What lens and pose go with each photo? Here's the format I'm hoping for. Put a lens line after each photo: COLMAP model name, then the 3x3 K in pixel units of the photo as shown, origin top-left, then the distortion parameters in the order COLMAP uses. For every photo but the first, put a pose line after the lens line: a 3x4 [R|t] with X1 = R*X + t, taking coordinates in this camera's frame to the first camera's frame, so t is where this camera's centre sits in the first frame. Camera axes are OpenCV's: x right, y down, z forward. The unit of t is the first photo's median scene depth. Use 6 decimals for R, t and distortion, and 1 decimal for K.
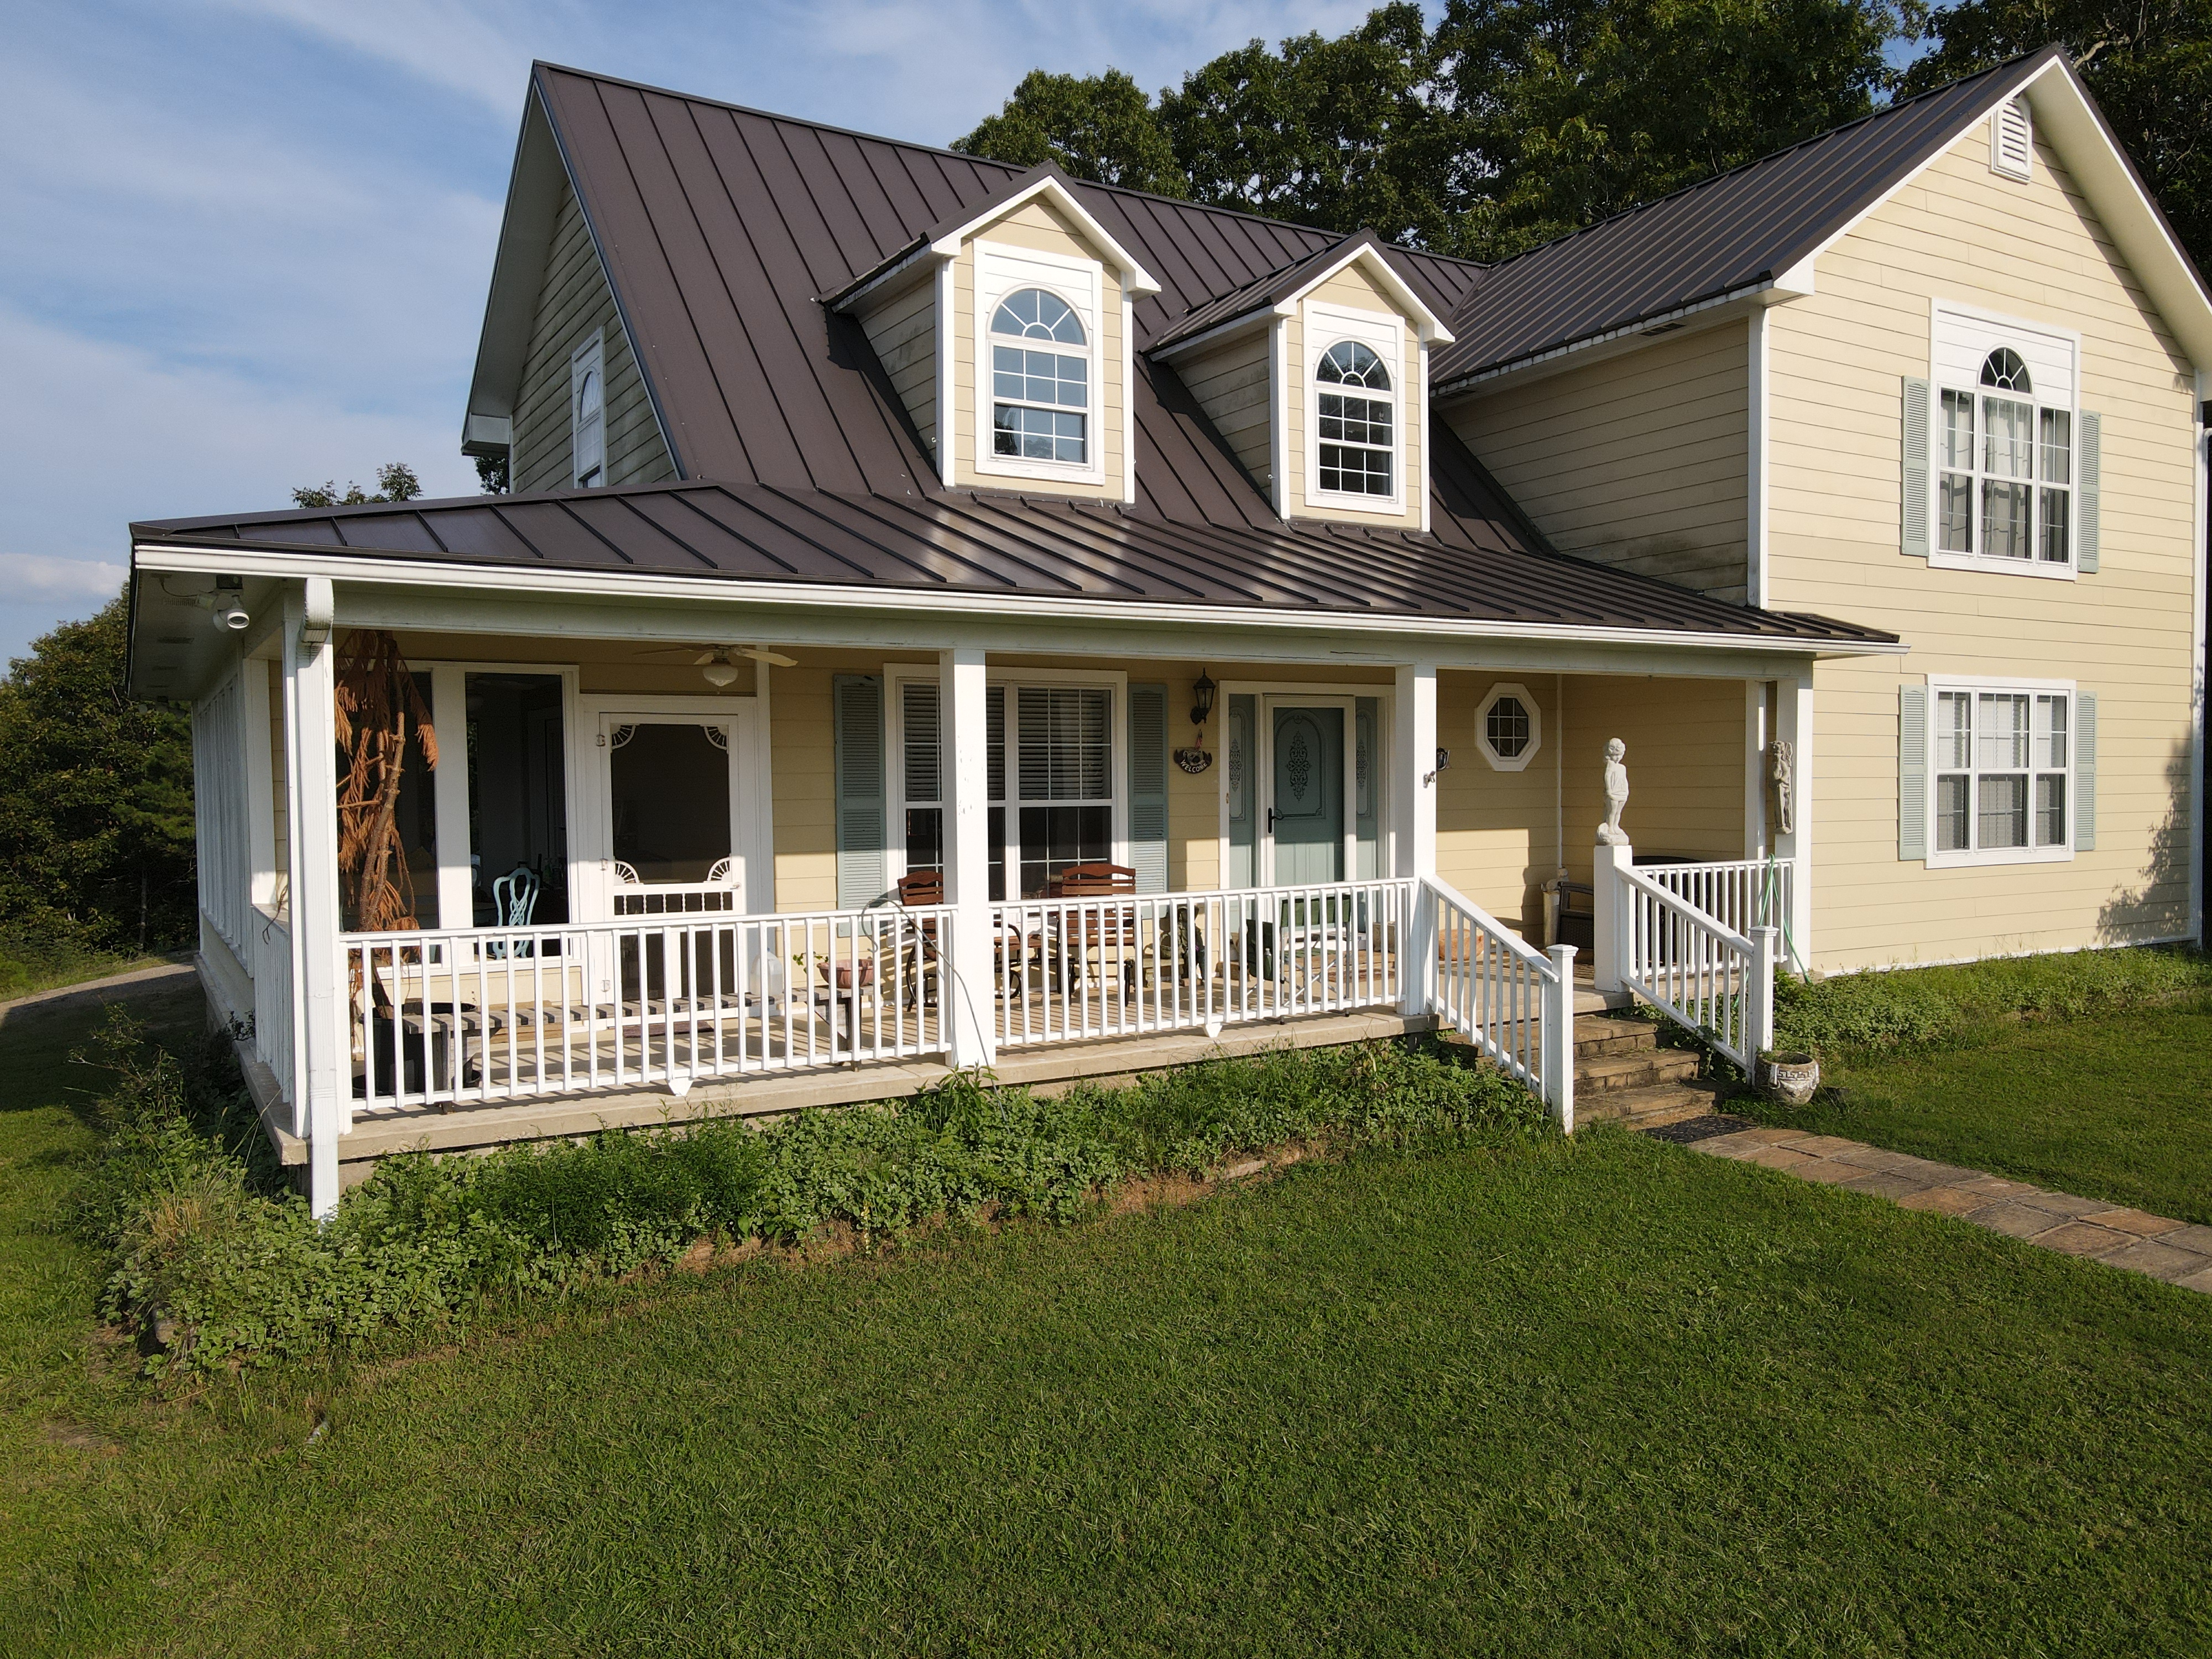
lens RADIAL K [[1666.6, 0, 1113.4], [0, 1666.6, 844.0], [0, 0, 1]] dist [0.006087, 0.017163]
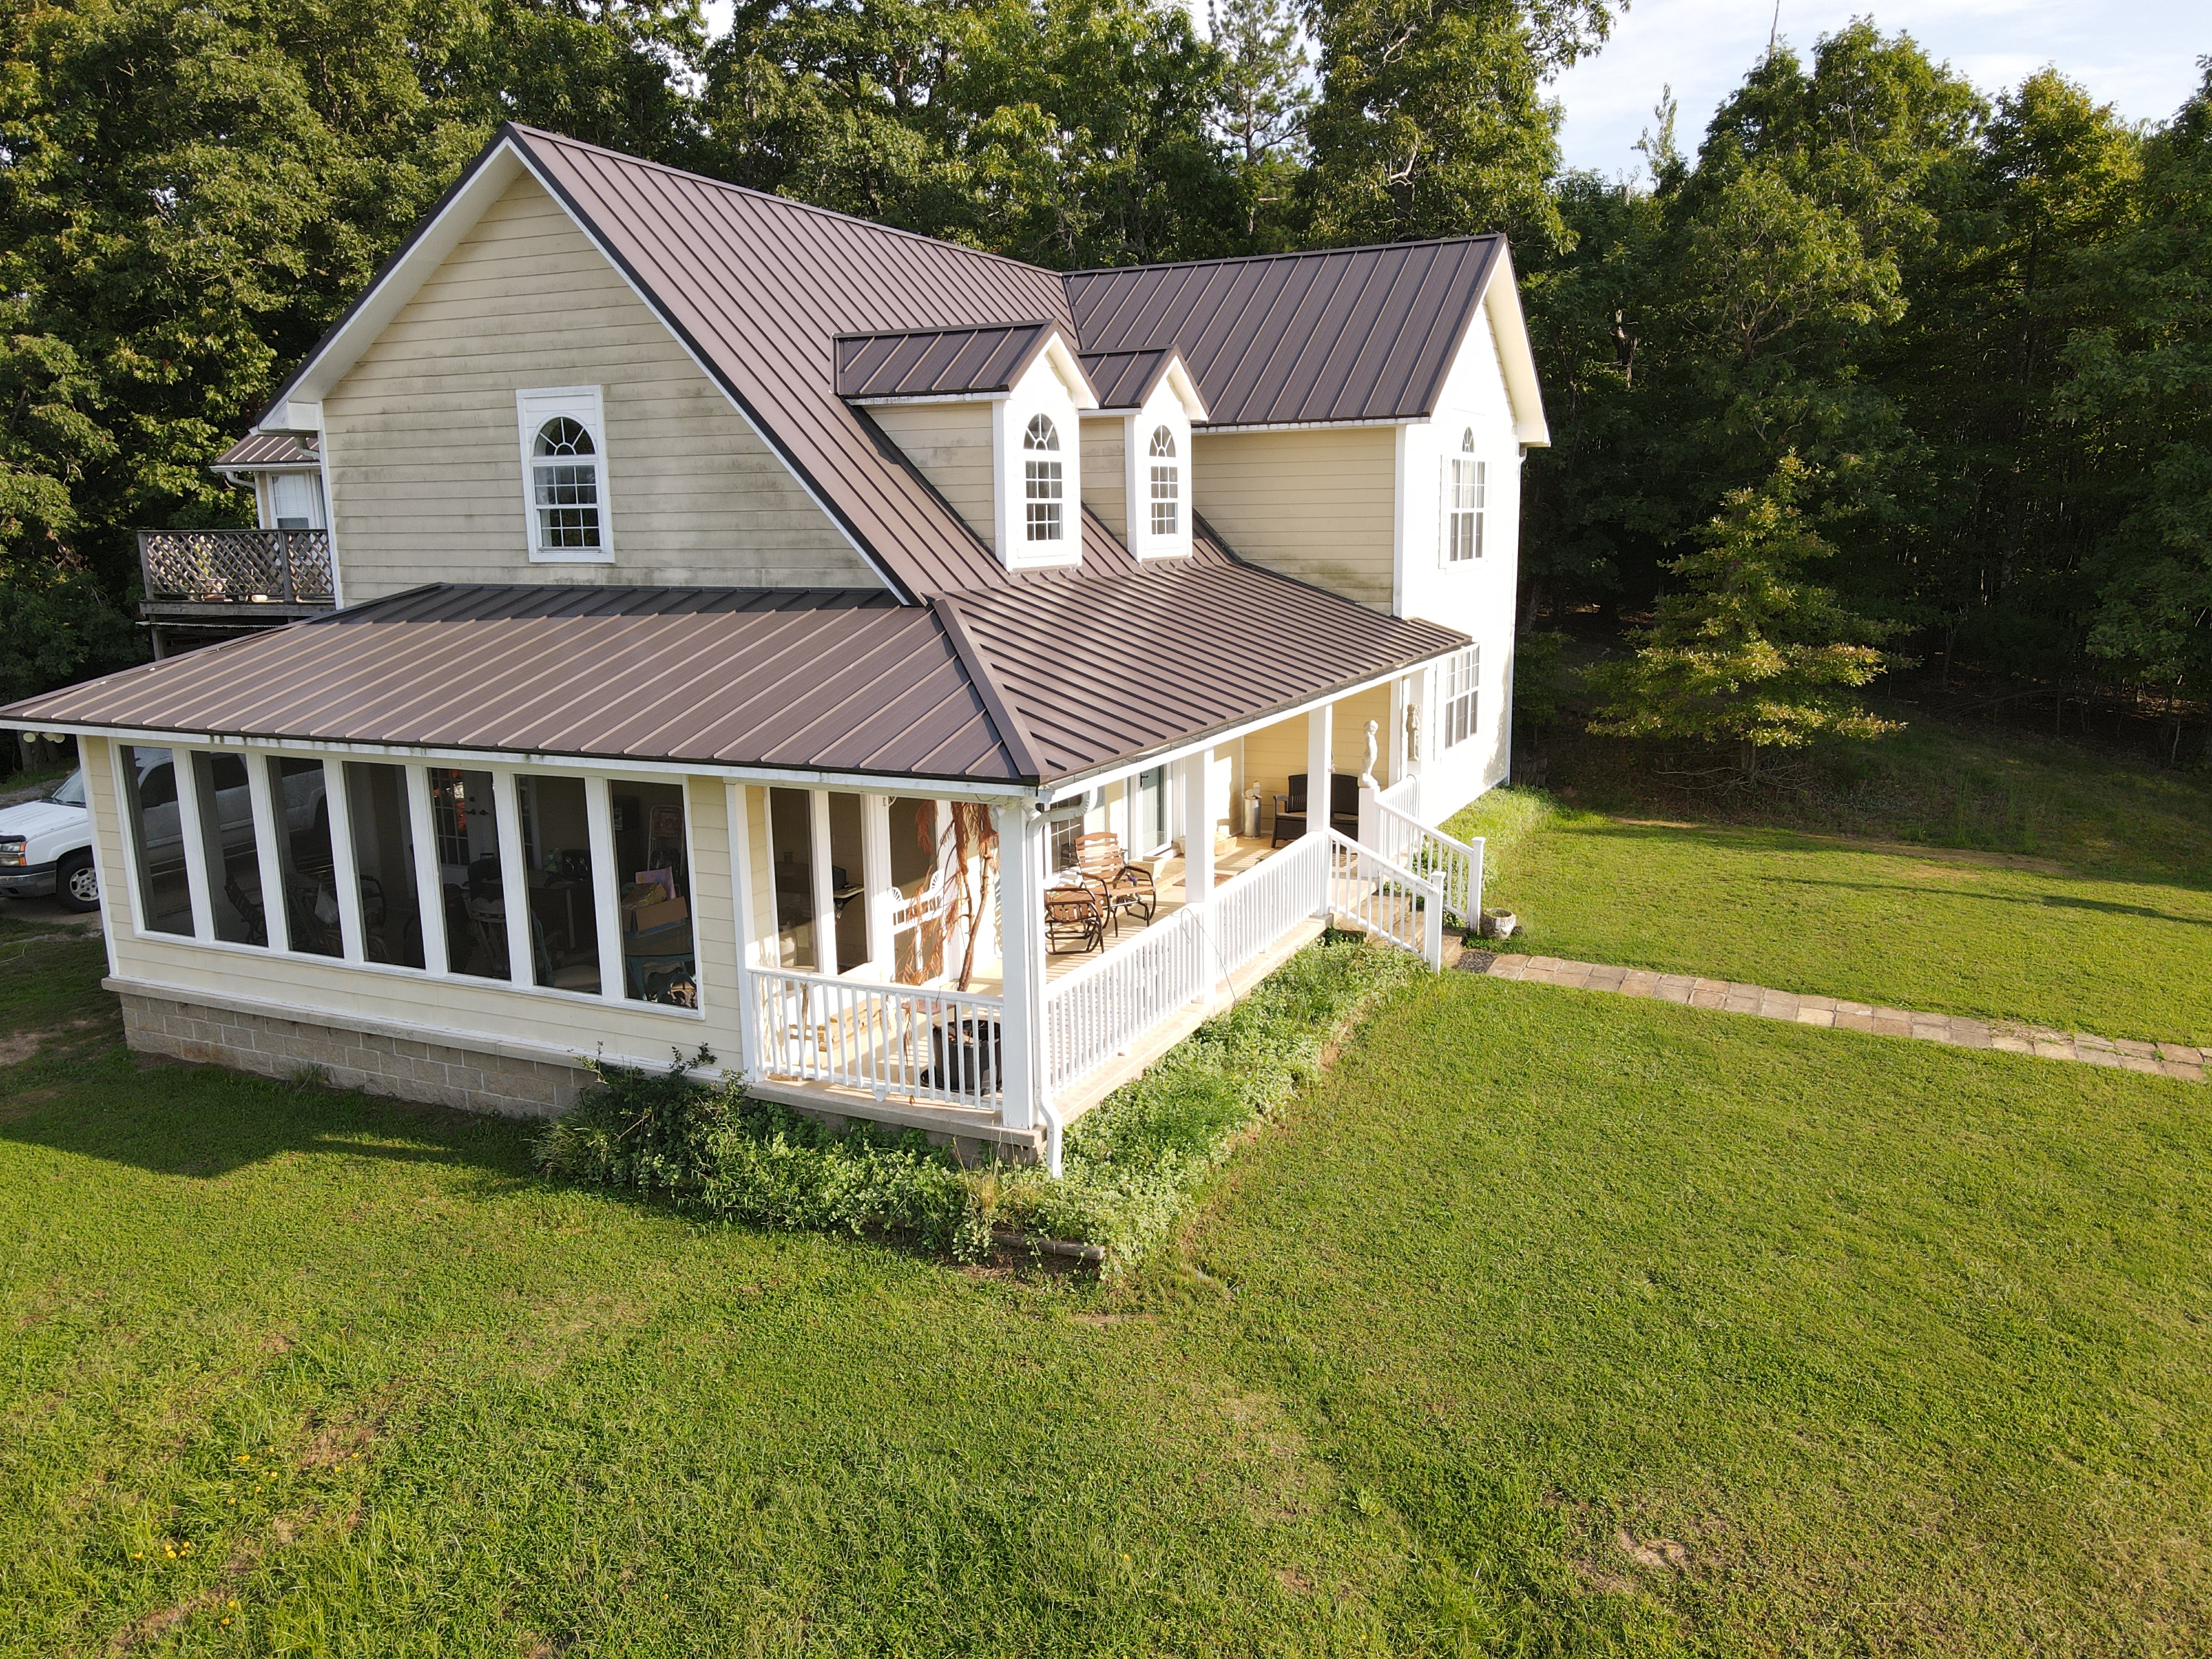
lens RADIAL K [[1666.6, 0, 1113.4], [0, 1666.6, 844.0], [0, 0, 1]] dist [0.006087, 0.017163]
pose [[0.832237, -0.110965, 0.543202, -0.703396], [0.023543, 0.985956, 0.165340, -0.193947], [-0.553920, -0.124813, 0.823161, -0.167193]]
